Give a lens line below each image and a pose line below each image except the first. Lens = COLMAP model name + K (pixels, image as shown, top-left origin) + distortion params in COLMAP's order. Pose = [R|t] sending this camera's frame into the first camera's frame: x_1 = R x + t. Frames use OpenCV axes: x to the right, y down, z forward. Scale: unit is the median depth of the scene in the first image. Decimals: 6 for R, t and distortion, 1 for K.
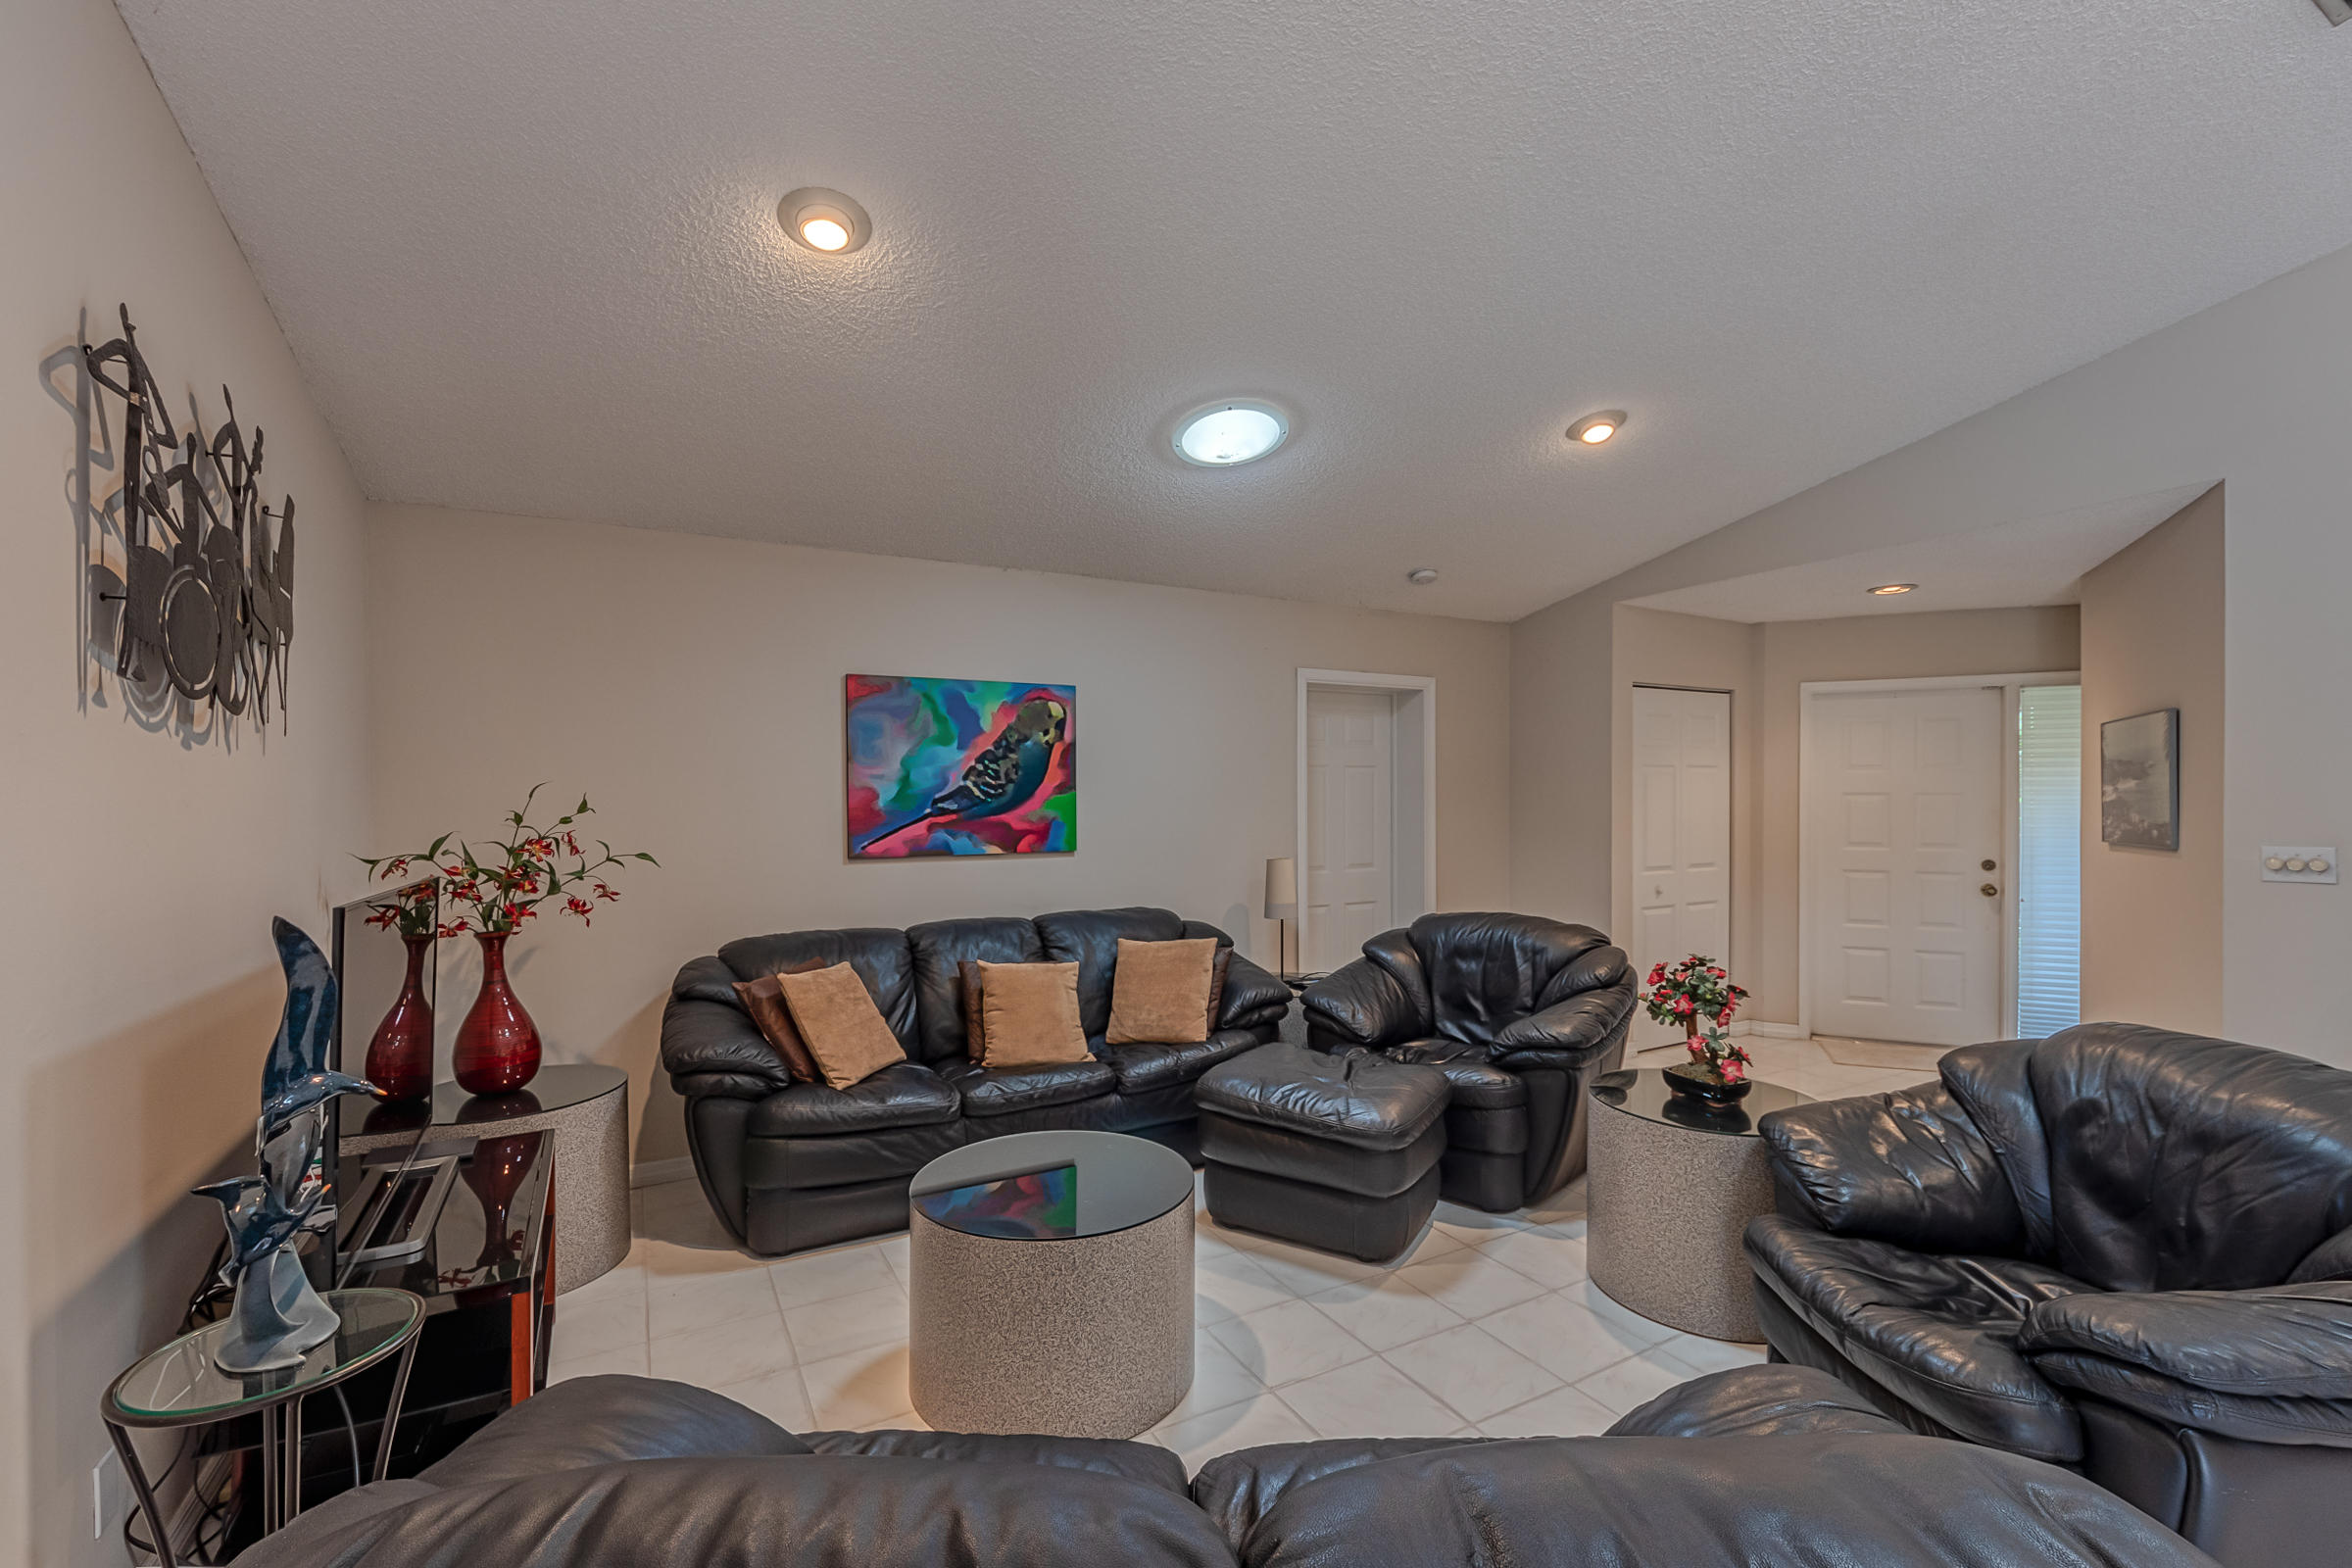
lens RADIAL K [[979.3, 0, 1173.6], [0, 979.3, 796.4], [0, 0, 1]] dist [-0.006408, -0.000218]
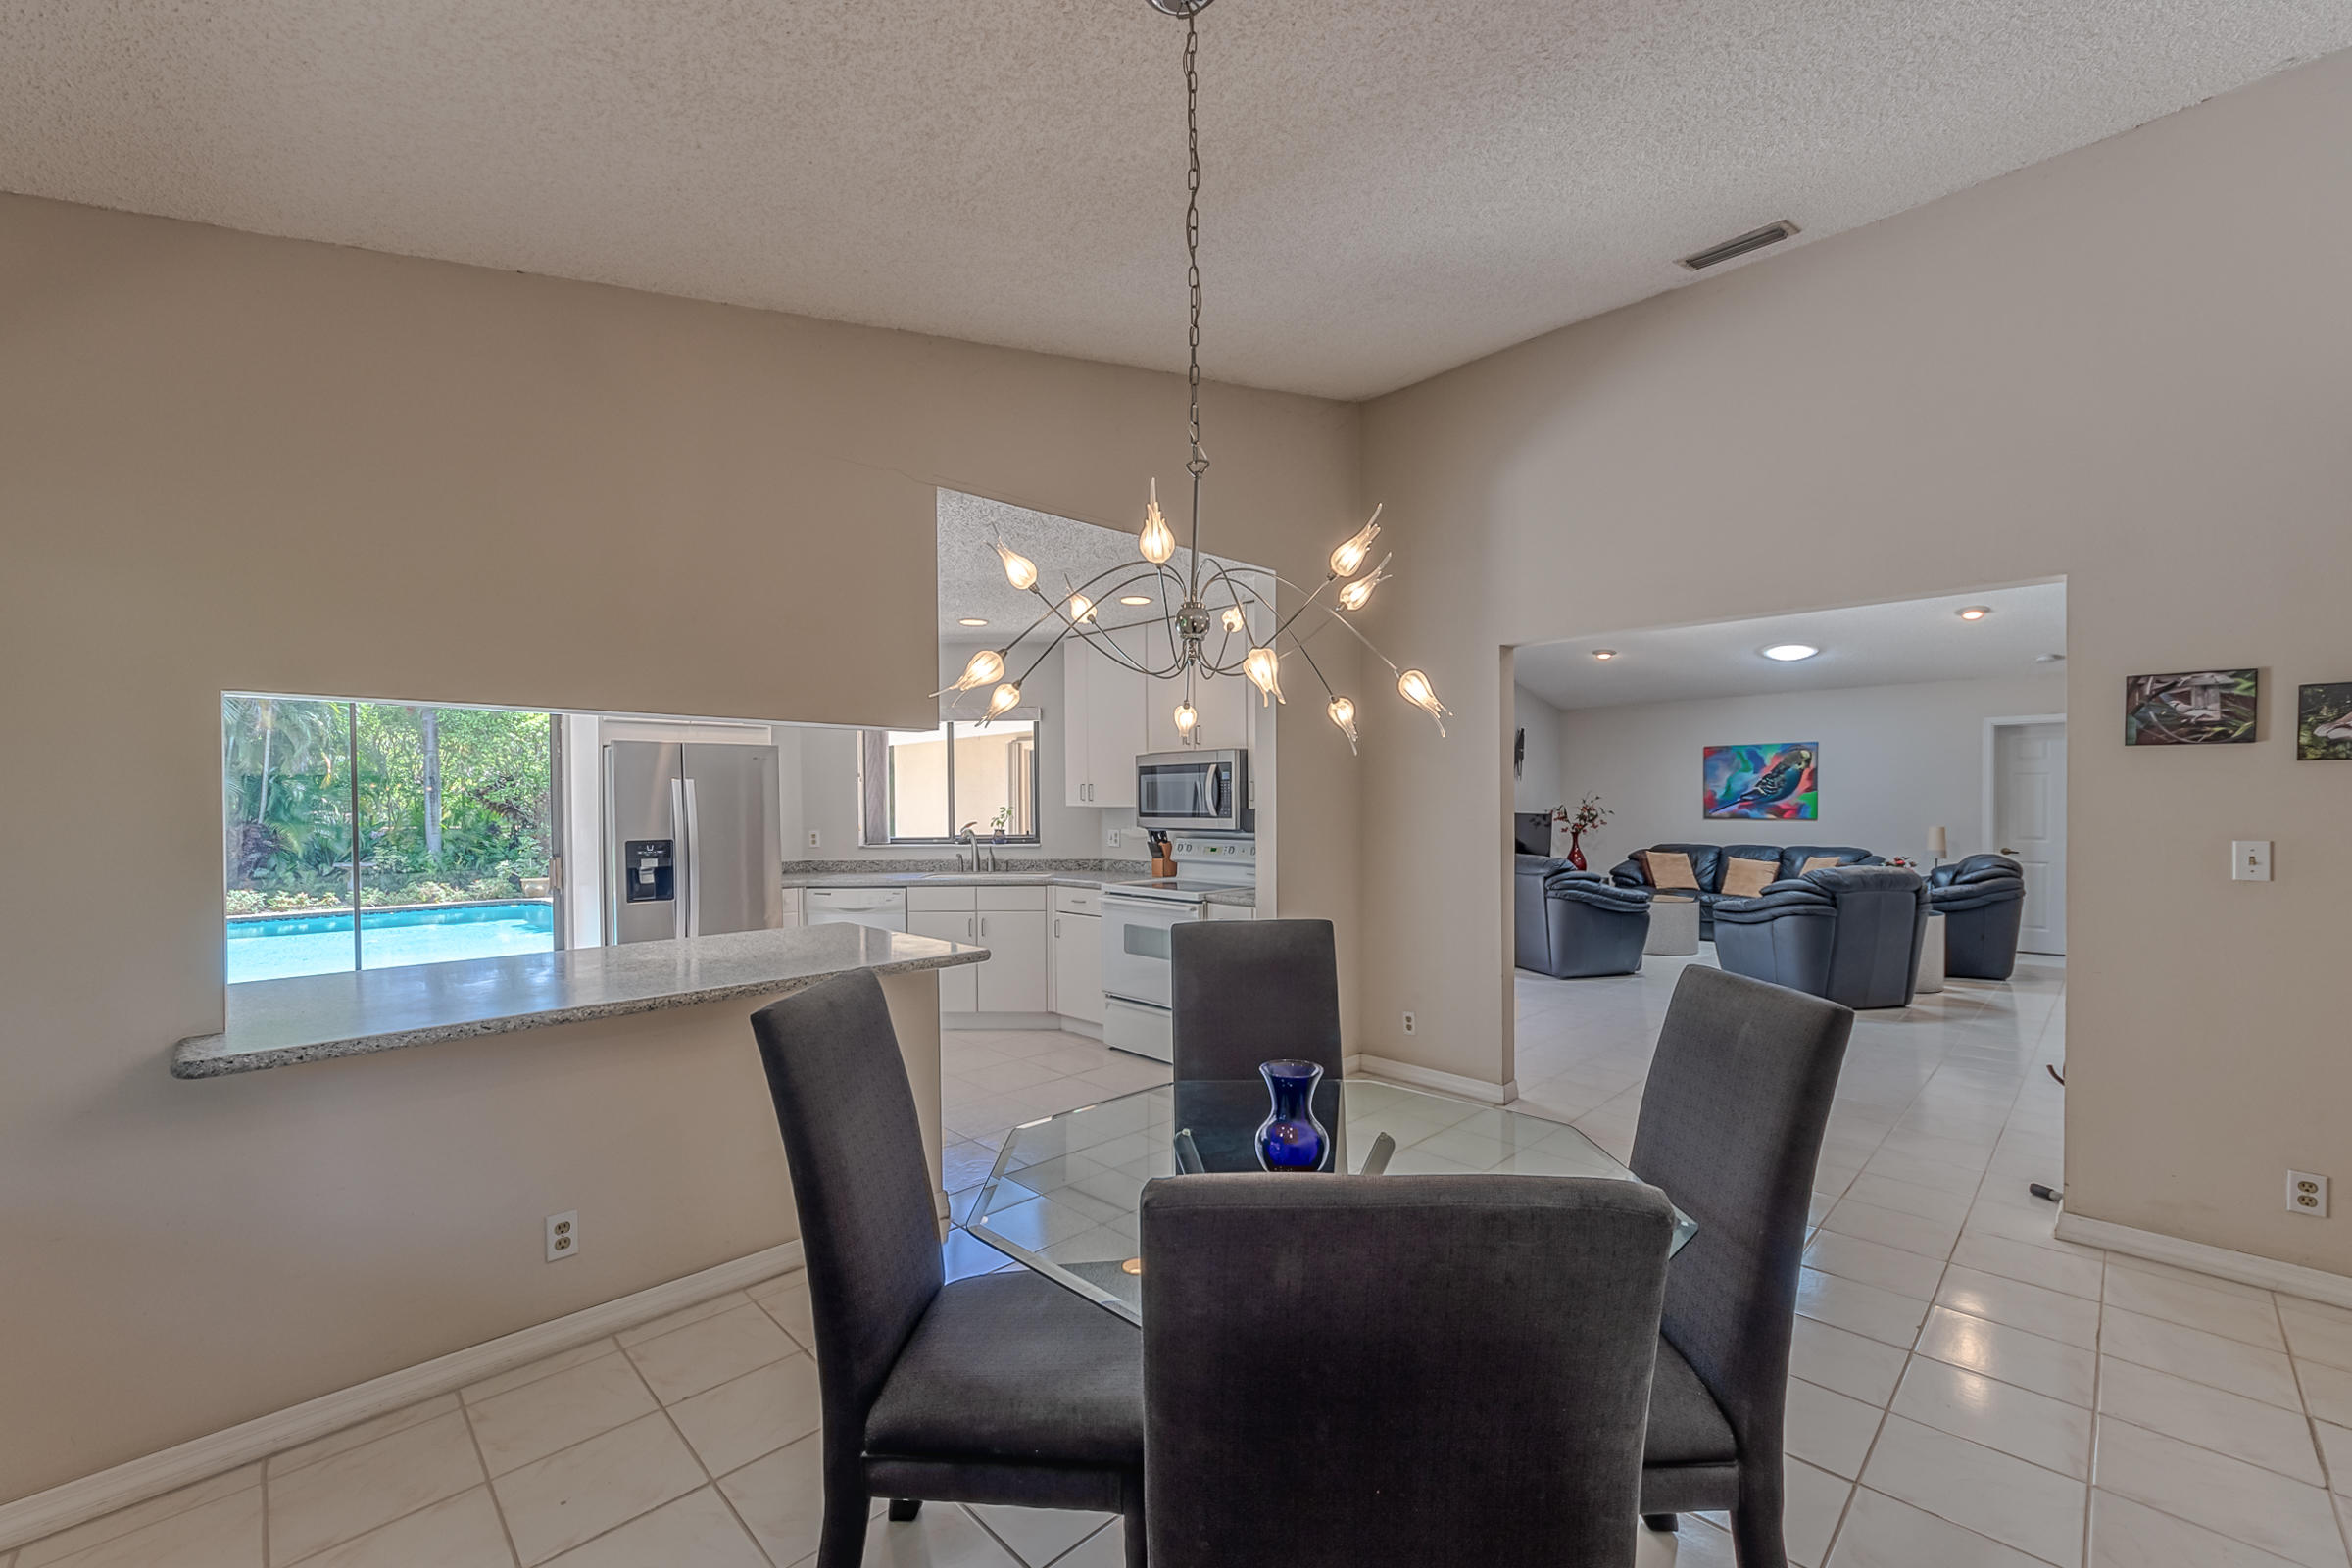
lens RADIAL K [[901.3, 0, 1190.1], [0, 901.3, 814.1], [0, 0, 1]] dist [0.002147, -0.001525]
pose [[0.263736, 0.016630, -0.964452, 1.583026], [-0.000068, 0.999852, 0.017222, 0.012121], [0.964595, -0.004476, 0.263698, -0.926025]]
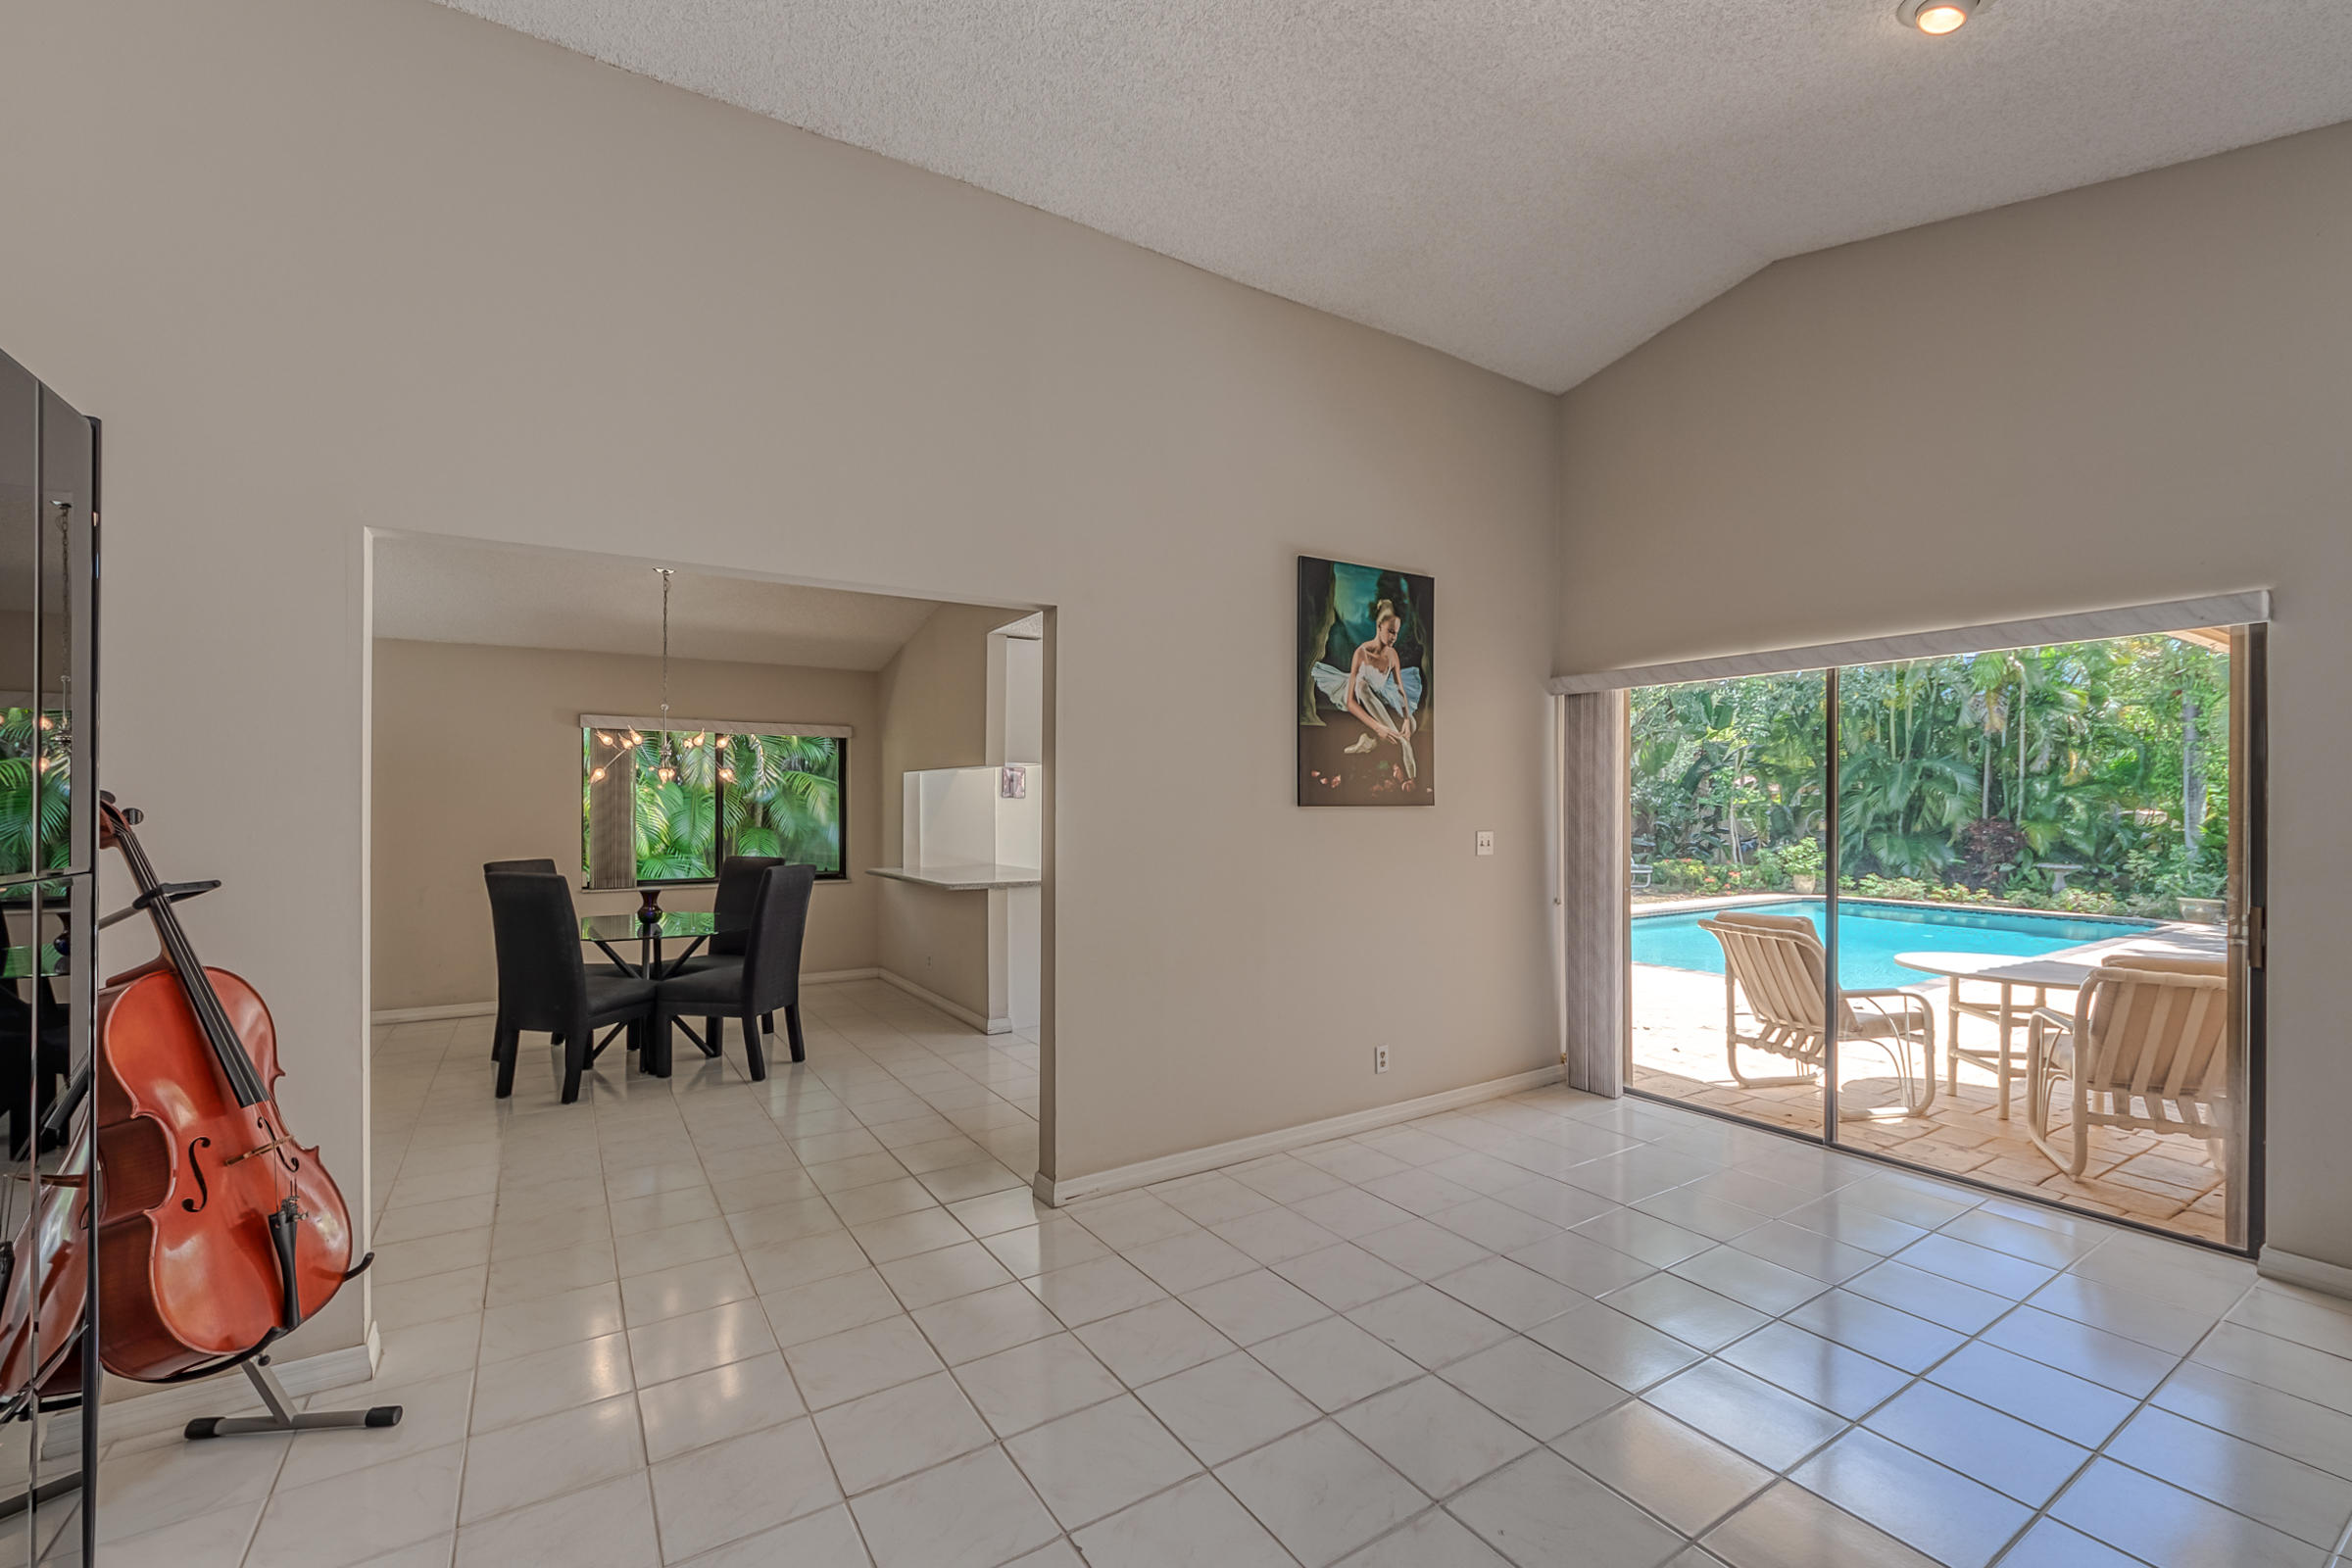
lens RADIAL K [[979.3, 0, 1194.4], [0, 979.3, 805.9], [0, 0, 1]] dist [-0.006408, -0.000218]
pose [[-0.997489, 0.004020, -0.070708, 0.687705], [0.003514, 0.999967, 0.007292, 0.004735], [0.070735, 0.007026, -0.997470, 0.485469]]
